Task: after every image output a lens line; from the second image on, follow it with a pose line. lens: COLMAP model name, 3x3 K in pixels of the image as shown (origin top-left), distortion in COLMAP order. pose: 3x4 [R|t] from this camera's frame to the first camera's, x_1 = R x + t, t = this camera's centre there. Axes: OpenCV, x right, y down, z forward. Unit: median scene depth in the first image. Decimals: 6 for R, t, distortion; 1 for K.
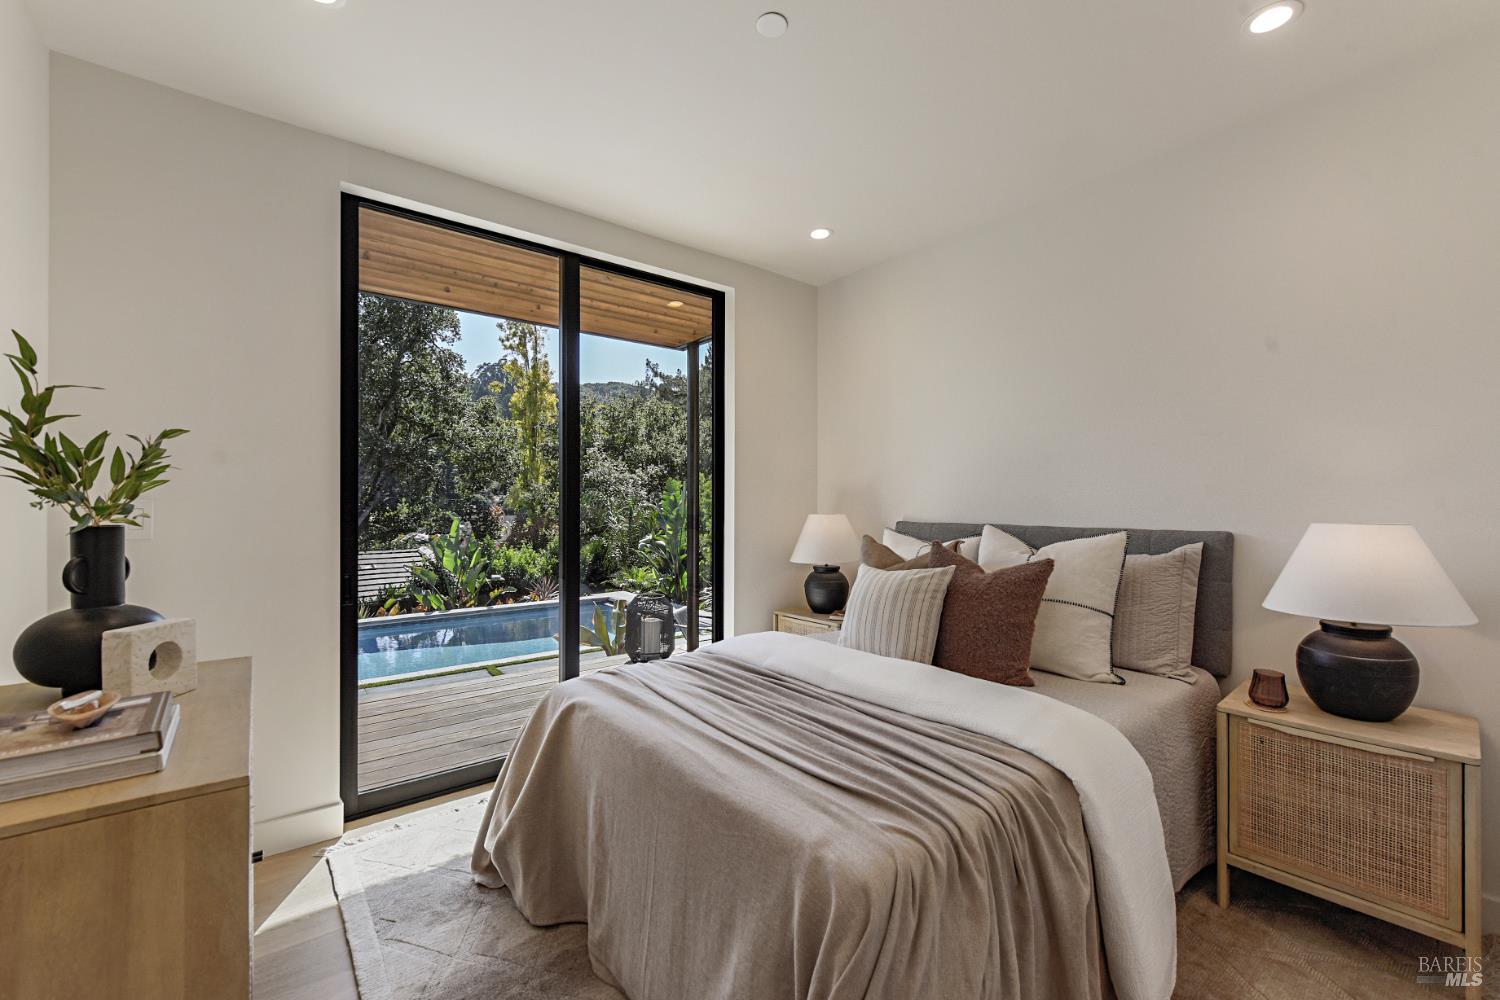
lens RADIAL K [[634.1, 0, 751.7], [0, 634.1, 503.7], [0, 0, 1]] dist [0.002314, -0.000207]
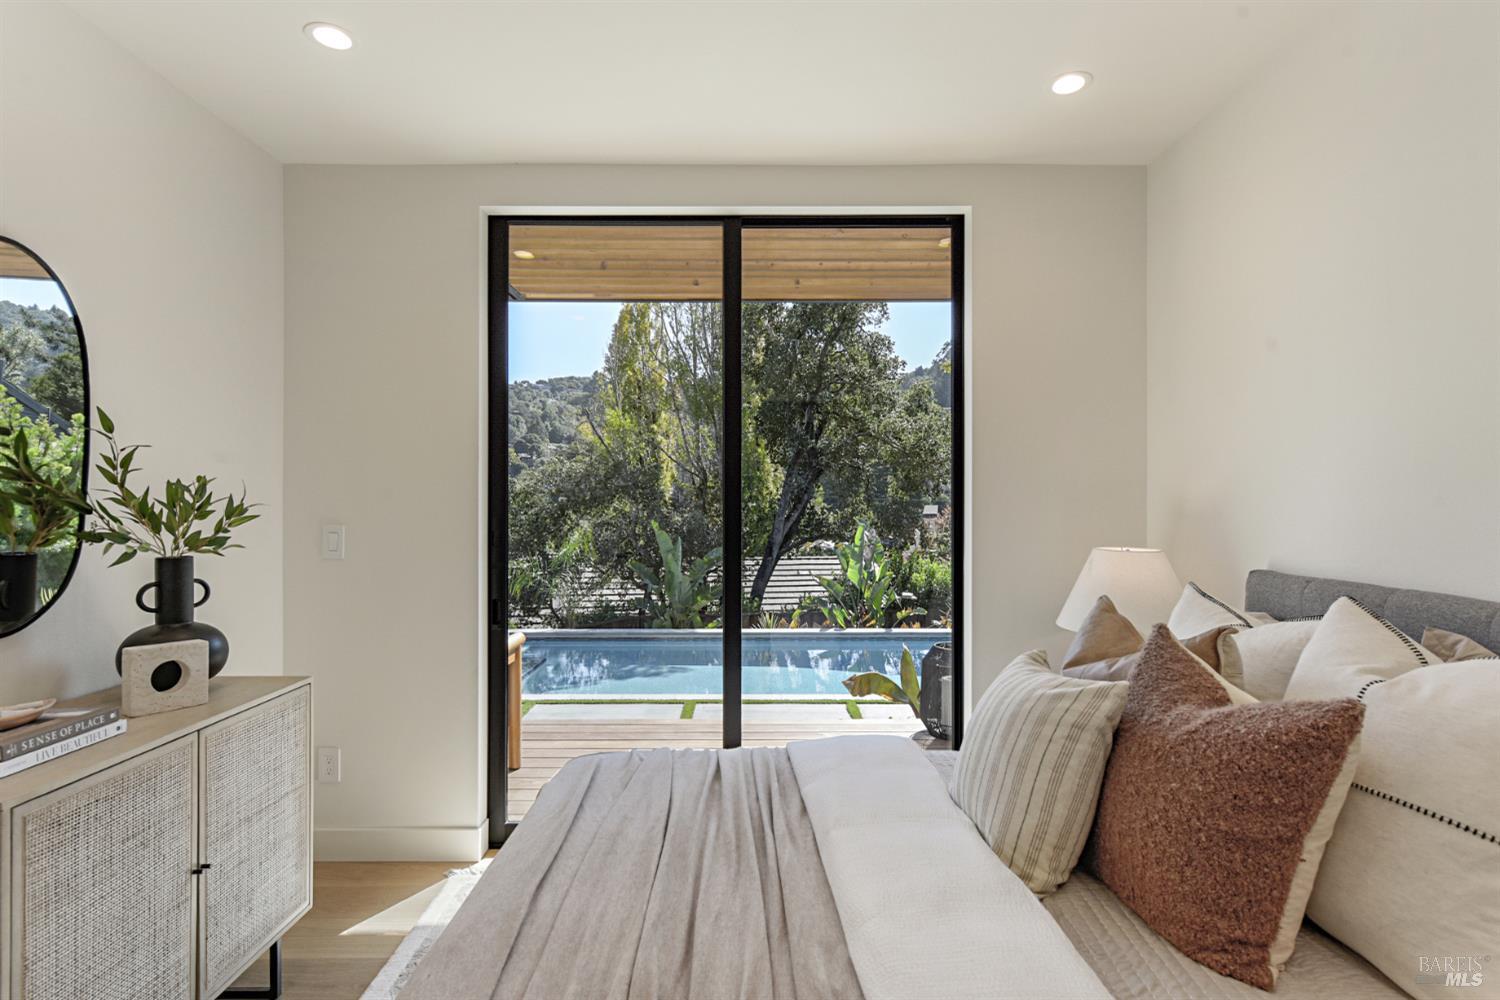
lens RADIAL K [[775.4, 0, 756.5], [0, 775.4, 495.5], [0, 0, 1]] dist [0.000430, -0.000542]
pose [[0.773837, -0.005094, -0.633365, 0.110219], [0.000385, 0.999971, -0.007573, -0.010018], [0.633385, 0.005616, 0.773816, 0.079183]]
